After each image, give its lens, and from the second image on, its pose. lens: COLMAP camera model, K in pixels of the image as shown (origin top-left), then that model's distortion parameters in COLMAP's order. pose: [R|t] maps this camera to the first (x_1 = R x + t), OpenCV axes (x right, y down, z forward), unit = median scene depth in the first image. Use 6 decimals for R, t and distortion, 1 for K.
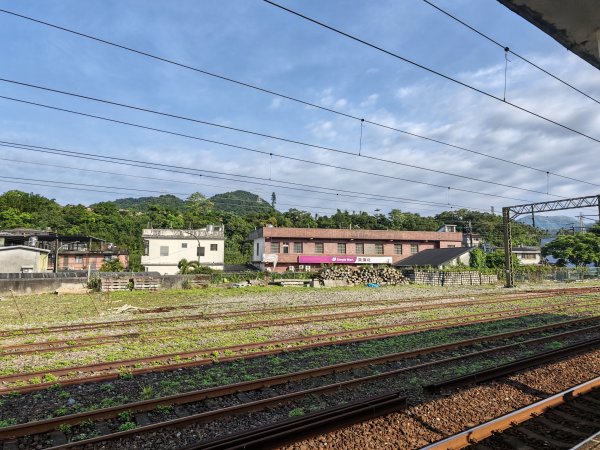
lens RADIAL K [[395.9, 0, 299.9], [0, 395.9, 224.4], [0, 0, 1]] dist [0.000975, -0.000191]
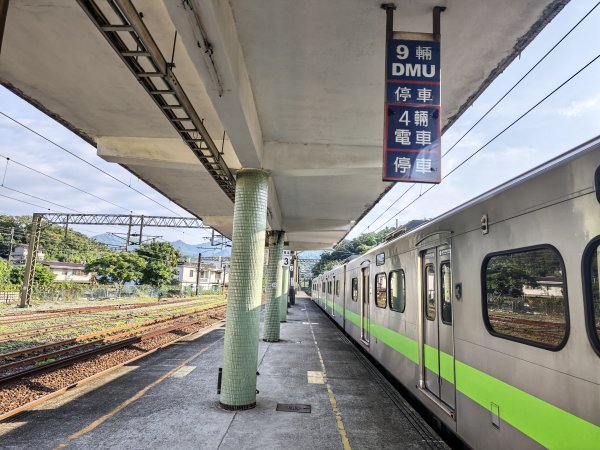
lens RADIAL K [[395.9, 0, 300.4], [0, 395.9, 224.4], [0, 0, 1]] dist [0.000975, -0.000191]
pose [[0.558755, 0.146434, 0.816302, 0.106637], [-0.111608, 0.988612, -0.100949, 0.002916], [-0.821788, -0.034700, 0.568735, 0.029767]]
